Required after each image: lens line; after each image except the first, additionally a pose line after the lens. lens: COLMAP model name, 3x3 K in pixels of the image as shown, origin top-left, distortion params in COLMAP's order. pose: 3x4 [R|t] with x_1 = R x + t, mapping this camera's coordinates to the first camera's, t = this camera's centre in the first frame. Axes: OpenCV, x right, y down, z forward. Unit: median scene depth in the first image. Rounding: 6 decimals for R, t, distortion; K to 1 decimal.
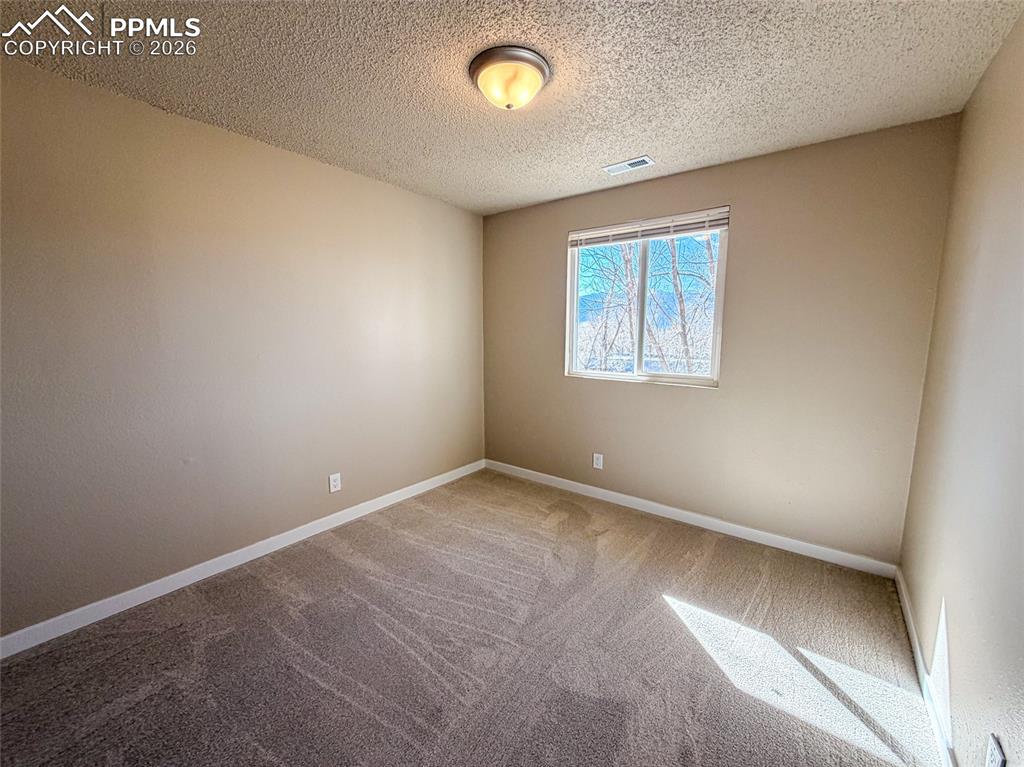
lens RADIAL K [[399.3, 0, 514.6], [0, 399.3, 371.7], [0, 0, 1]] dist [-0.000581, 0.000006]
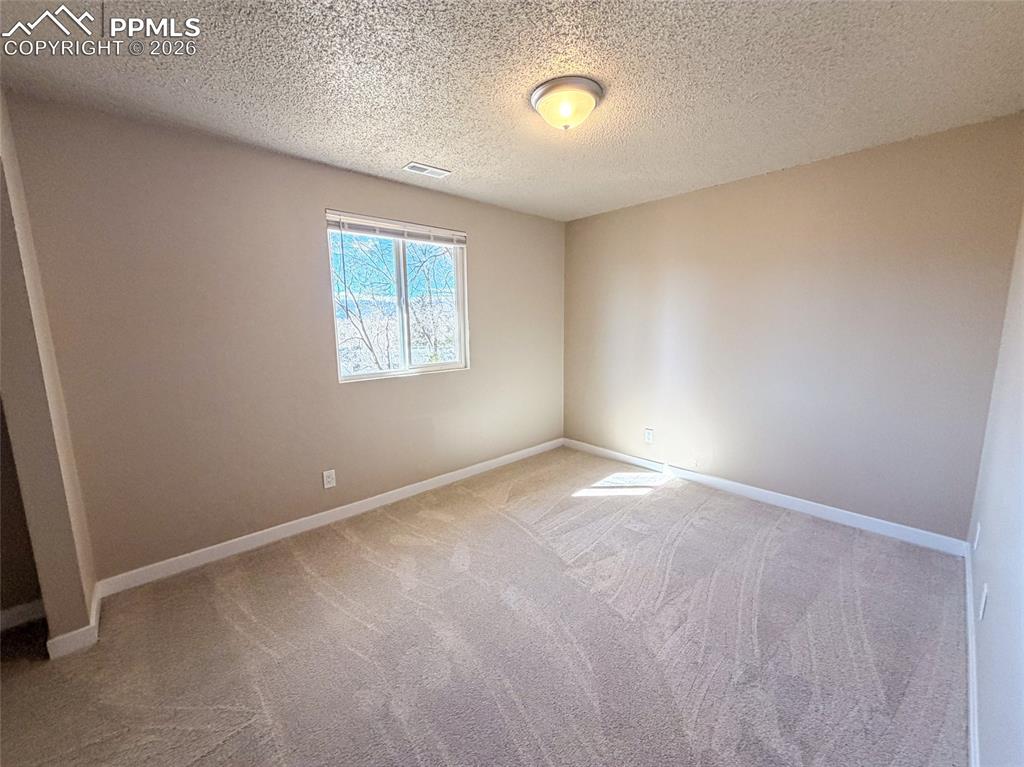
lens RADIAL K [[408.7, 0, 509.6], [0, 408.7, 384.5], [0, 0, 1]] dist [0.000648, 0.000069]
pose [[0.207887, -0.156812, 0.965501, -0.779057], [0.129801, 0.982759, 0.131667, -0.066321], [-0.969502, 0.097951, 0.224658, 0.571964]]
